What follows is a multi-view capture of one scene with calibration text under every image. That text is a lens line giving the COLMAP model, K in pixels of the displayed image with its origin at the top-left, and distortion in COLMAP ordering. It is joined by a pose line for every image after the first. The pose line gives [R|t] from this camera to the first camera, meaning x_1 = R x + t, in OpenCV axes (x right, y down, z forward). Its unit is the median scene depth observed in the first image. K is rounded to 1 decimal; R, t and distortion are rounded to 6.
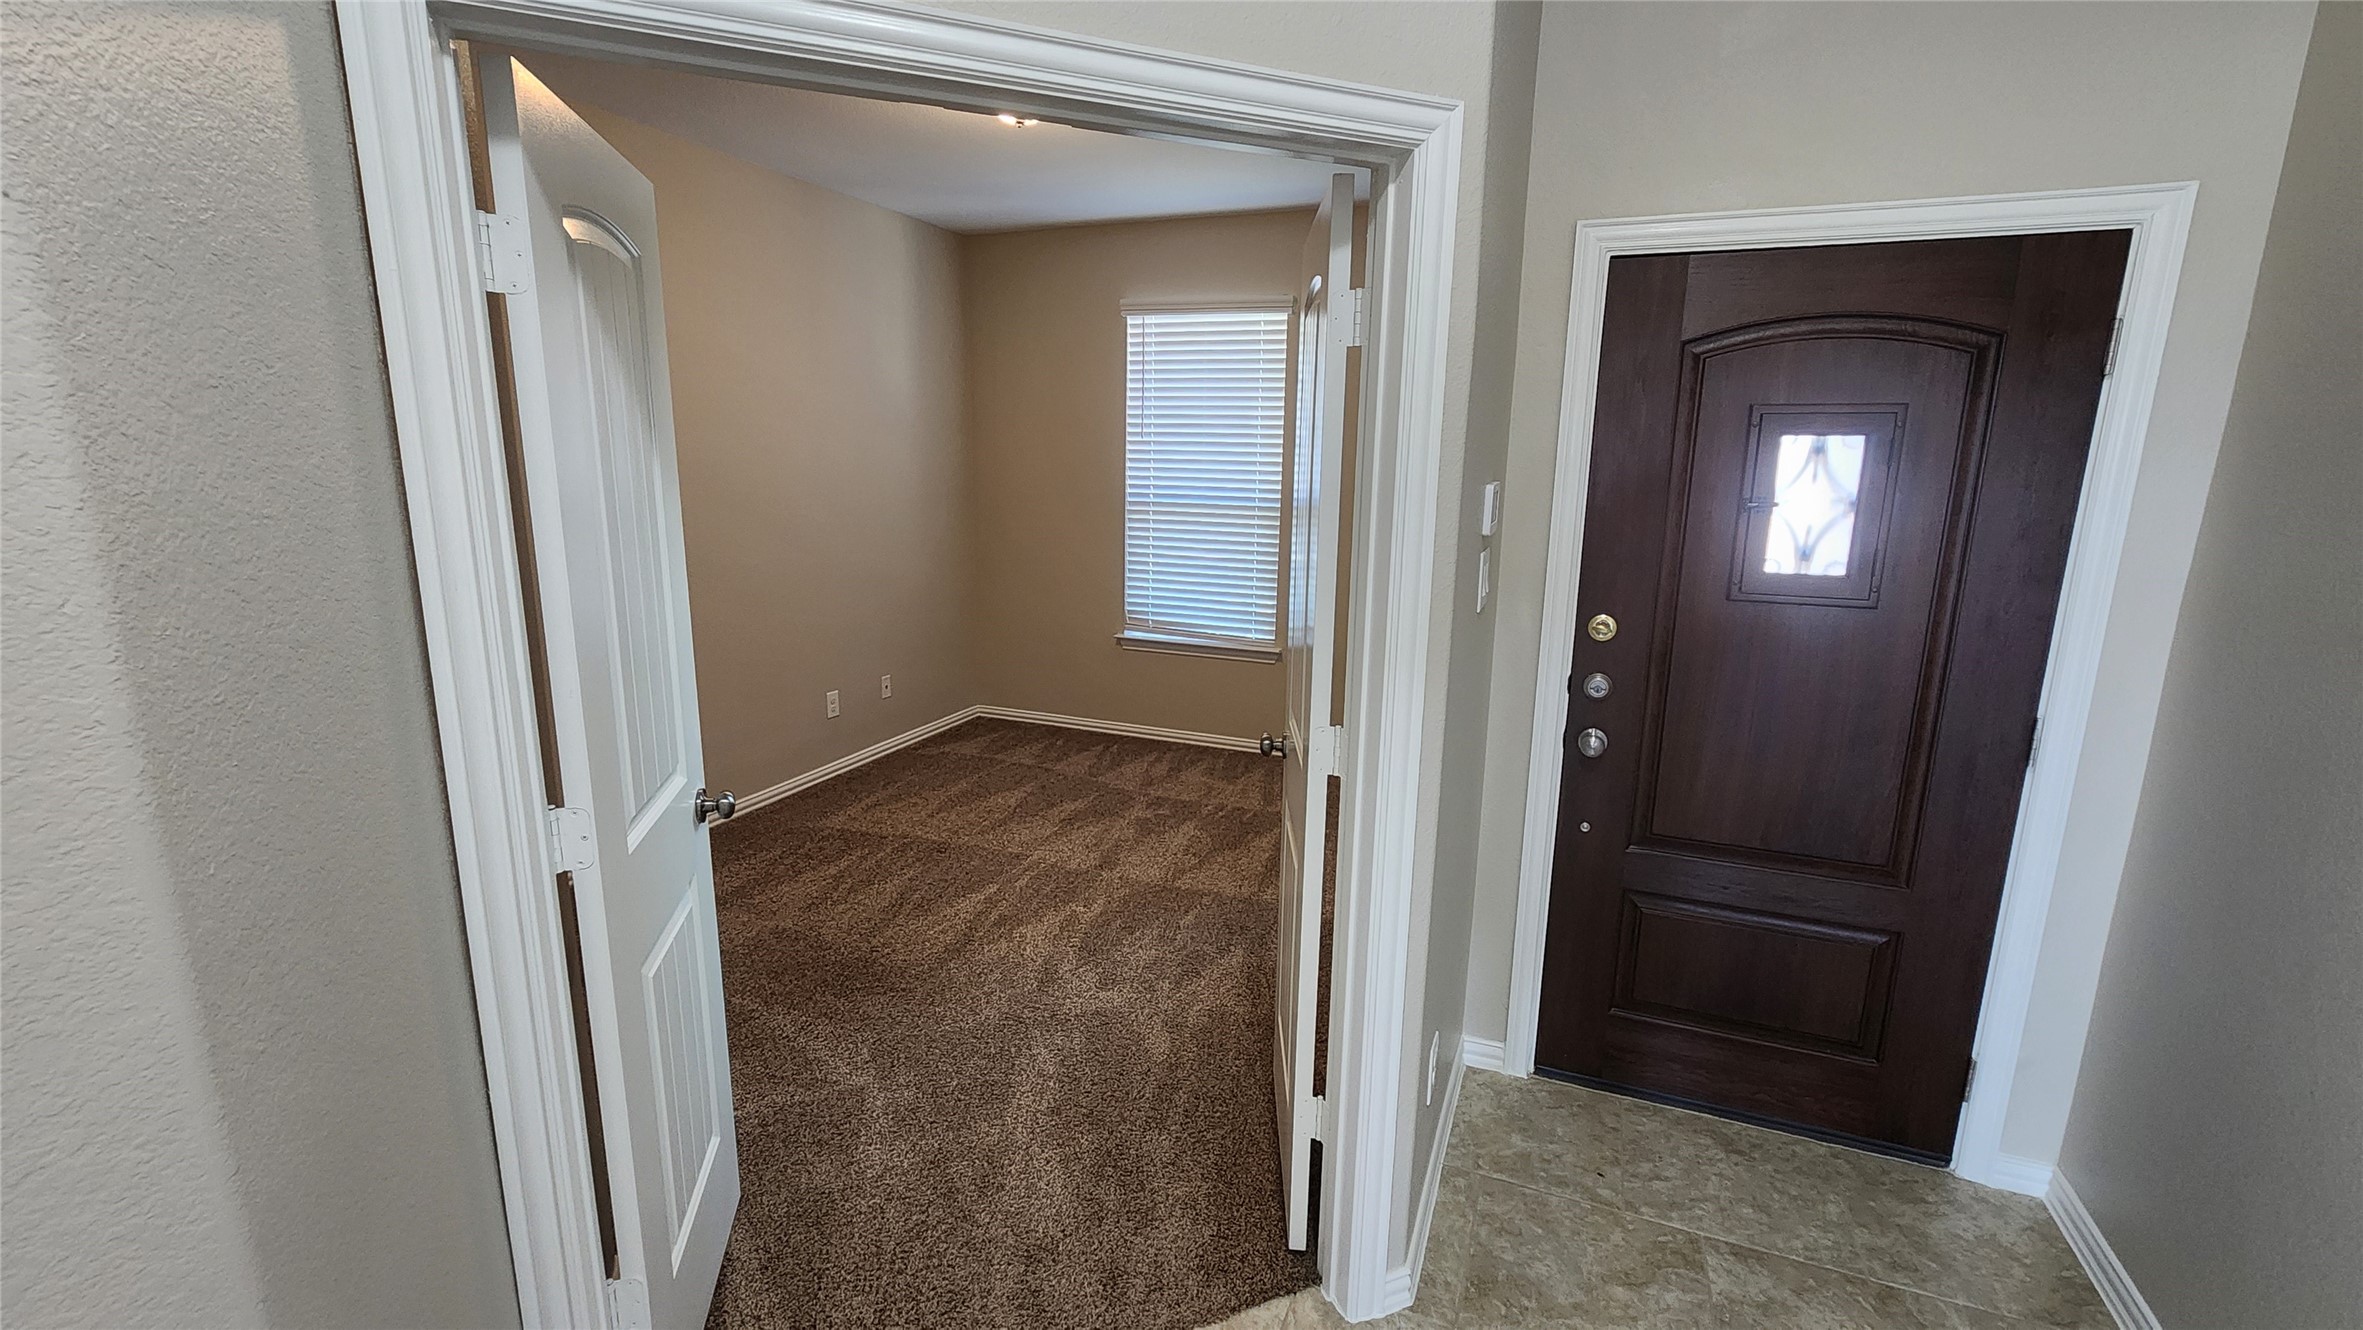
lens RADIAL K [[966.6, 0, 1178.7], [0, 966.6, 661.0], [0, 0, 1]] dist [-0.002453, 0.001176]
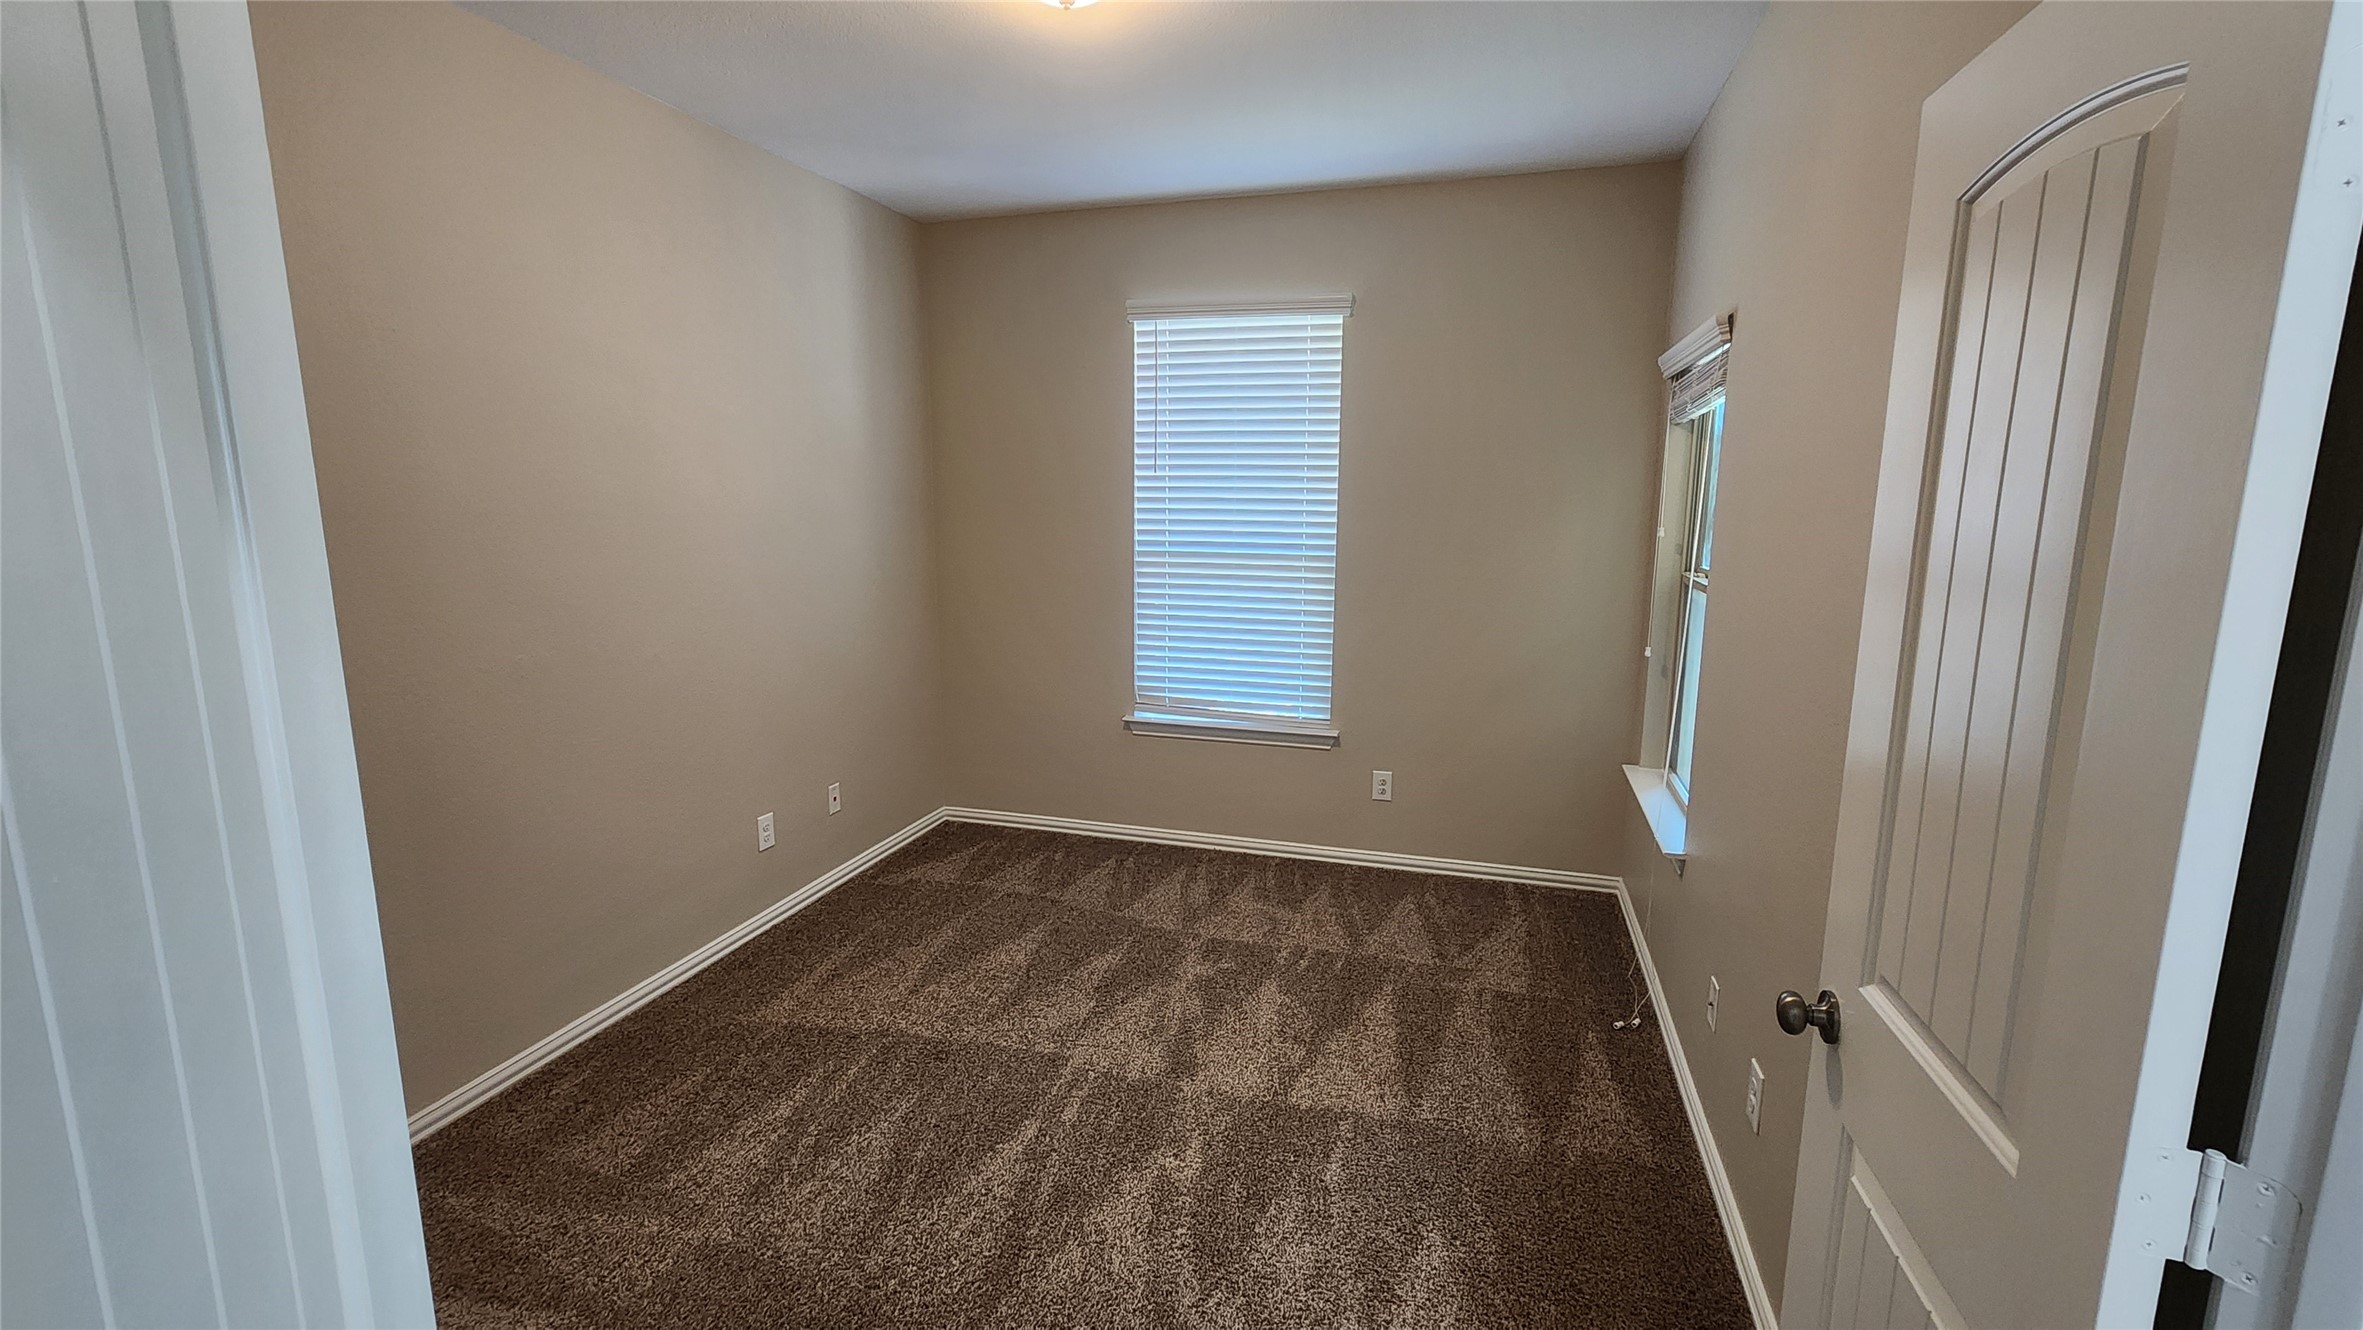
lens RADIAL K [[966.6, 0, 1178.7], [0, 966.6, 661.0], [0, 0, 1]] dist [-0.002453, 0.001176]
pose [[0.995090, -0.029706, 0.094408, -0.116152], [0.033023, 0.998884, -0.033763, -0.055189], [-0.093299, 0.036715, 0.994961, 0.242911]]
